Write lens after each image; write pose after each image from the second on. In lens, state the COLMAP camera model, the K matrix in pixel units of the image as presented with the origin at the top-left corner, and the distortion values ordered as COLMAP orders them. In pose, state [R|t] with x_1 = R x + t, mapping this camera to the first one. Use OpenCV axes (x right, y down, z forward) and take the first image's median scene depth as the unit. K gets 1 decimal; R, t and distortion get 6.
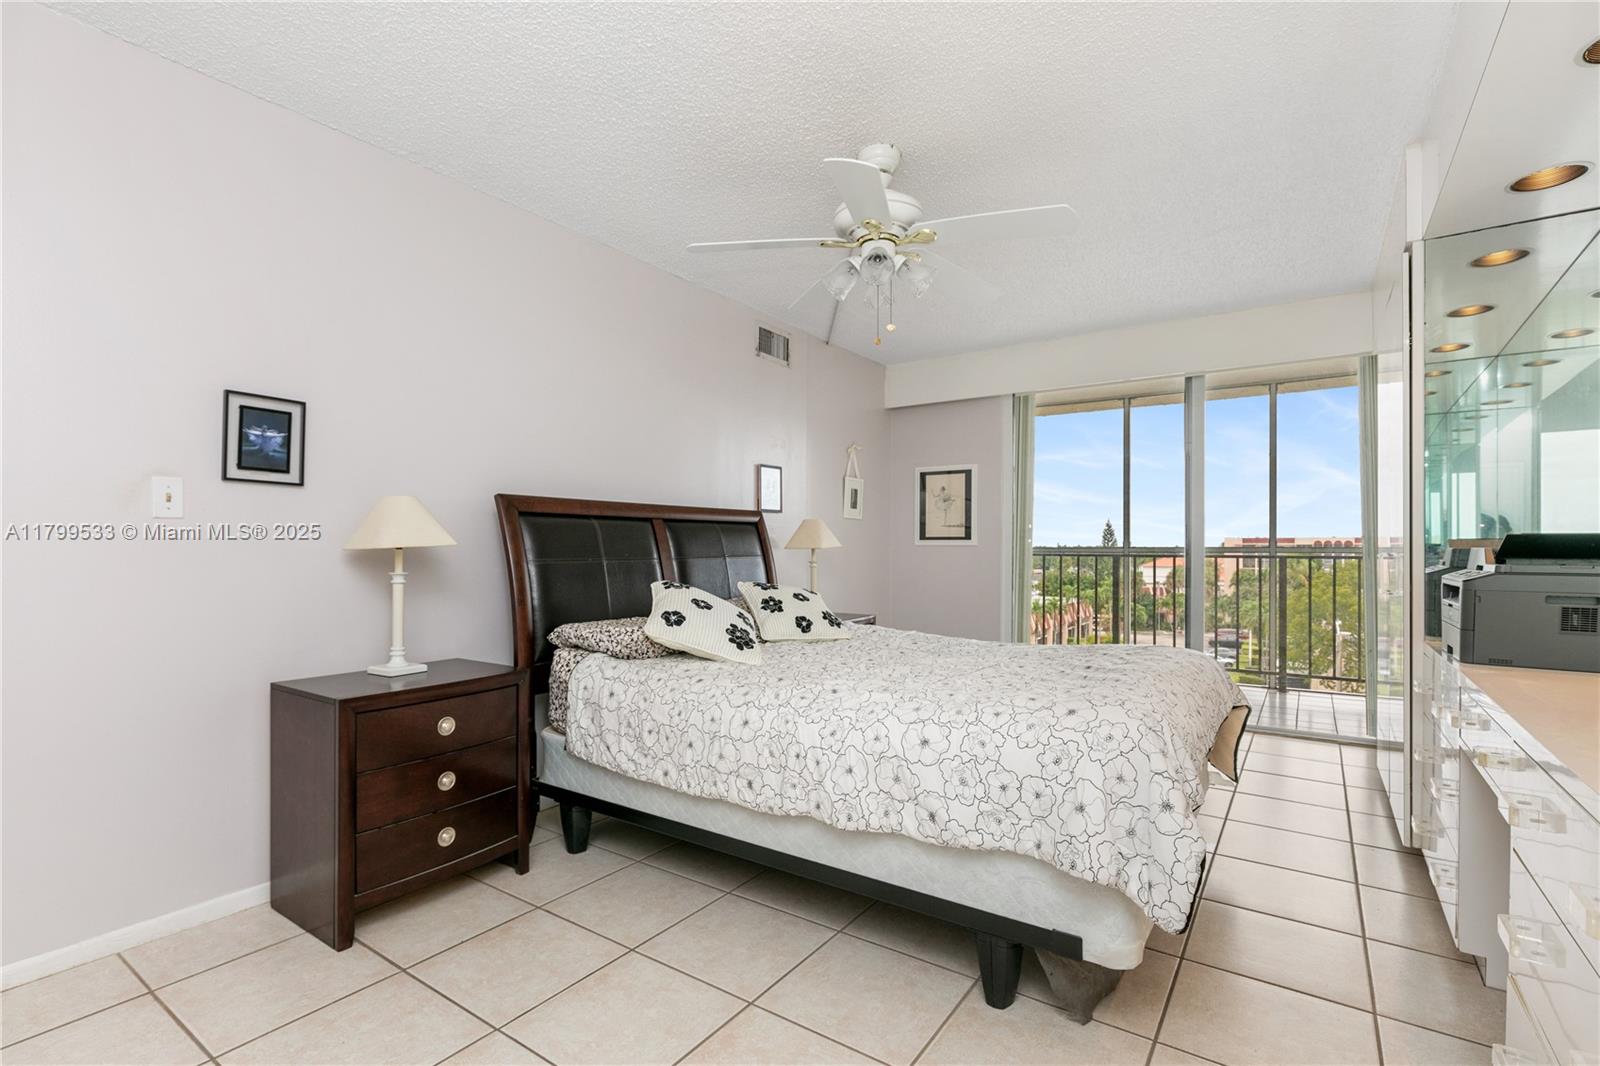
lens RADIAL K [[745.0, 0, 794.2], [0, 745.0, 537.2], [0, 0, 1]] dist [-0.001103, 0.000345]
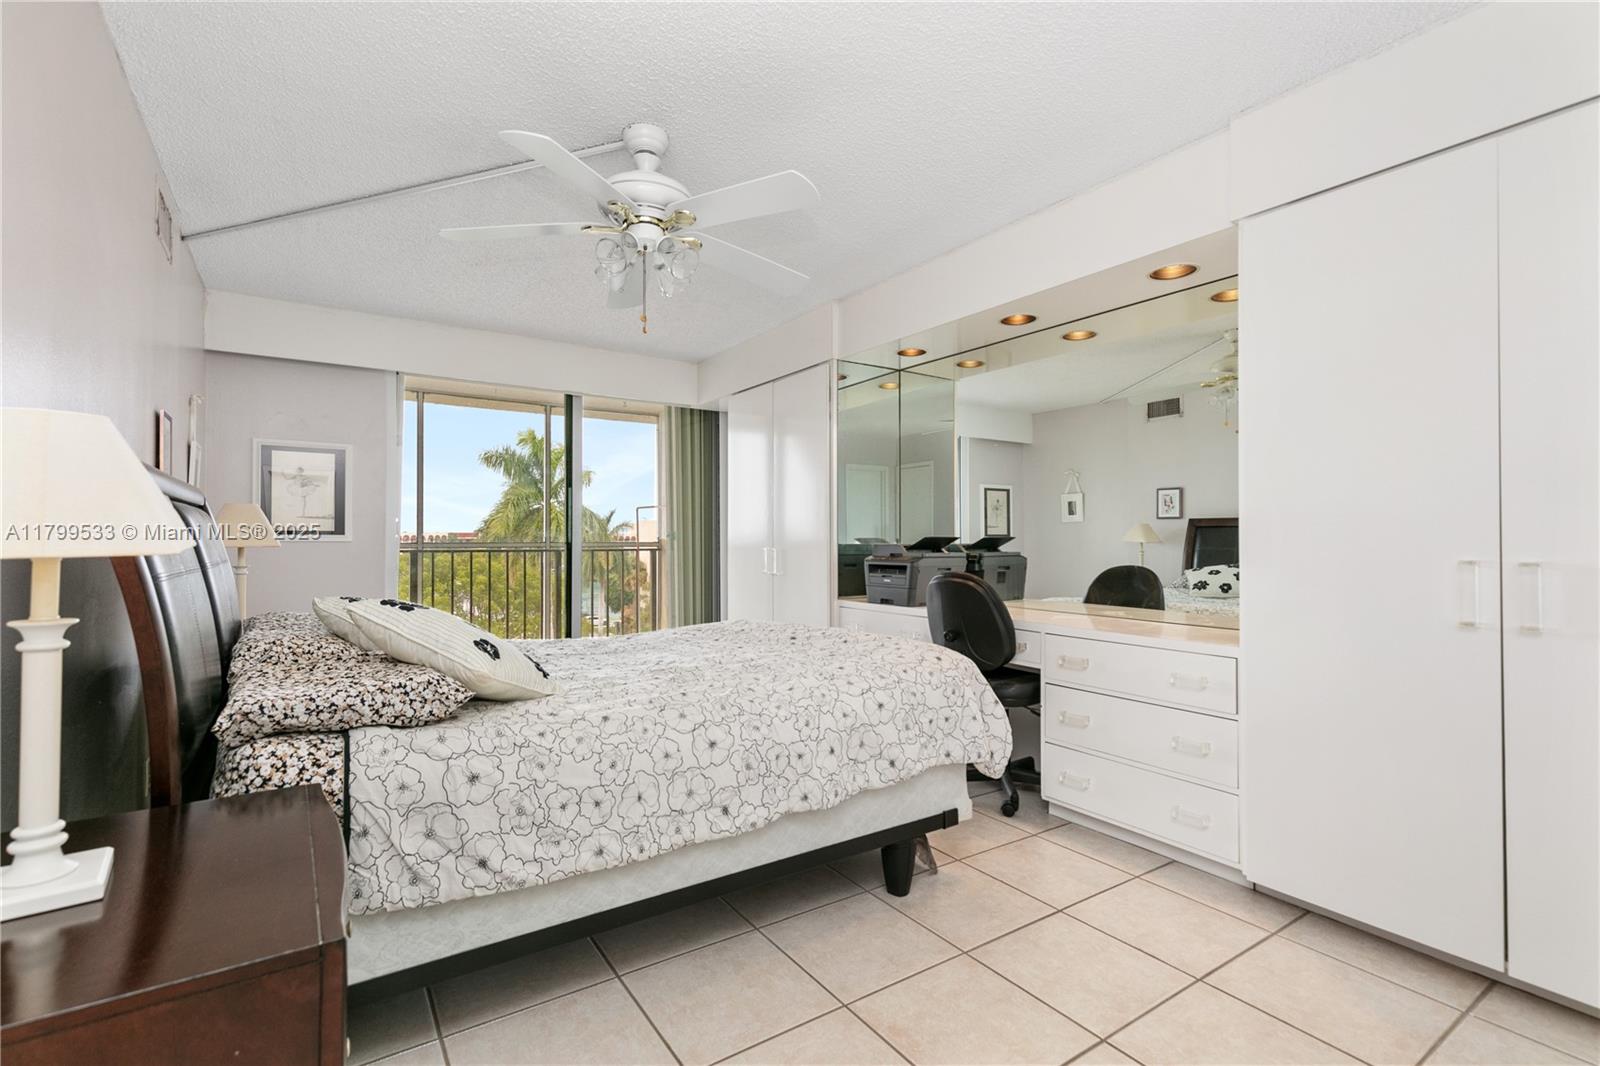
lens RADIAL K [[722.7, 0, 793.2], [0, 722.7, 536.3], [0, 0, 1]] dist [0.002272, 0.000227]
pose [[0.367322, 0.006734, 0.930069, -0.796596], [-0.009896, 0.999945, -0.003331, 0.005187], [-0.930041, -0.007980, 0.367369, 0.579163]]
